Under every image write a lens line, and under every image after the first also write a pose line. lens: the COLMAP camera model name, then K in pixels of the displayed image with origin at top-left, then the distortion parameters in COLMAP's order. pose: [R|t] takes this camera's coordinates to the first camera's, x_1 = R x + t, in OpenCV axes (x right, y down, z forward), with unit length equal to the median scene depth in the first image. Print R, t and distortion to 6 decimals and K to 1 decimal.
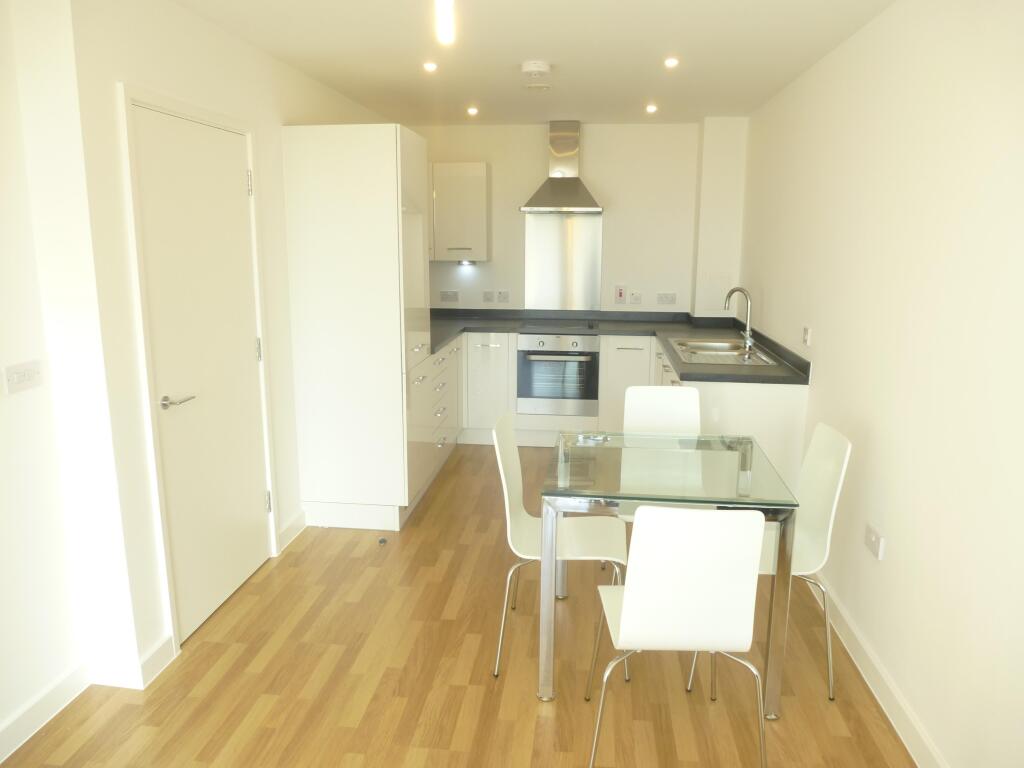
lens RADIAL K [[732.1, 0, 517.3], [0, 732.1, 385.1], [0, 0, 1]] dist [-0.060951, -0.000095]
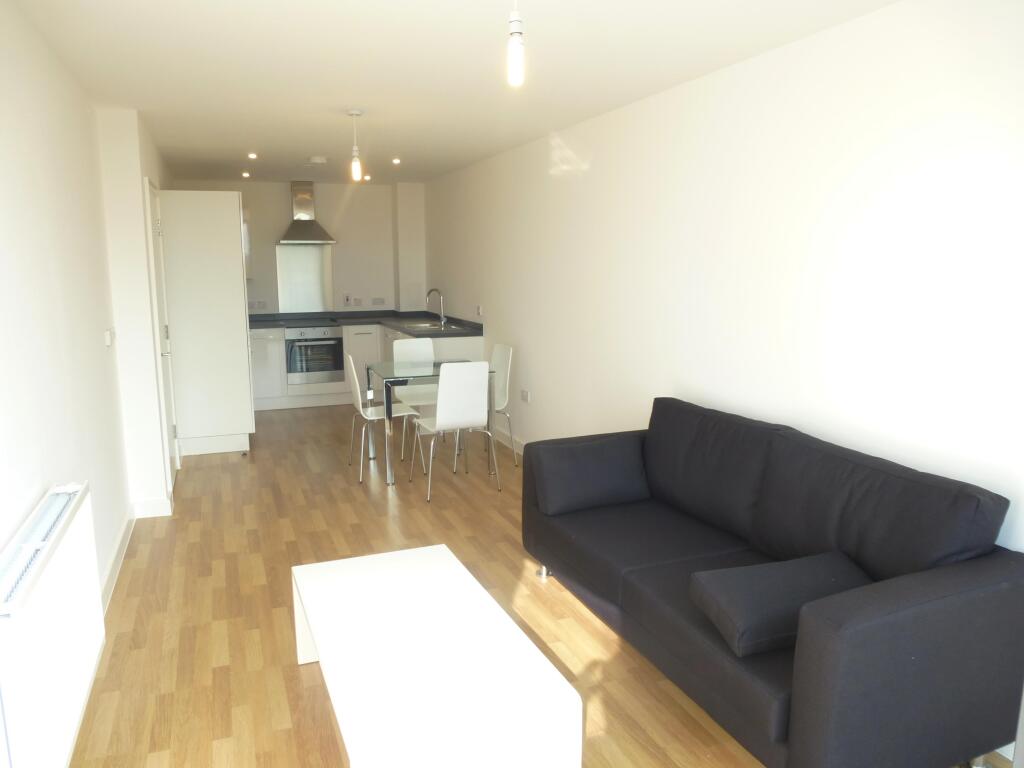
lens RADIAL K [[732.1, 0, 511.1], [0, 732.1, 382.9], [0, 0, 1]] dist [-0.060951, -0.000095]
pose [[0.884378, -0.083368, 0.459266, -0.273817], [0.100003, 0.994915, -0.011968, 0.099207], [-0.455933, 0.056513, 0.888218, -0.467852]]
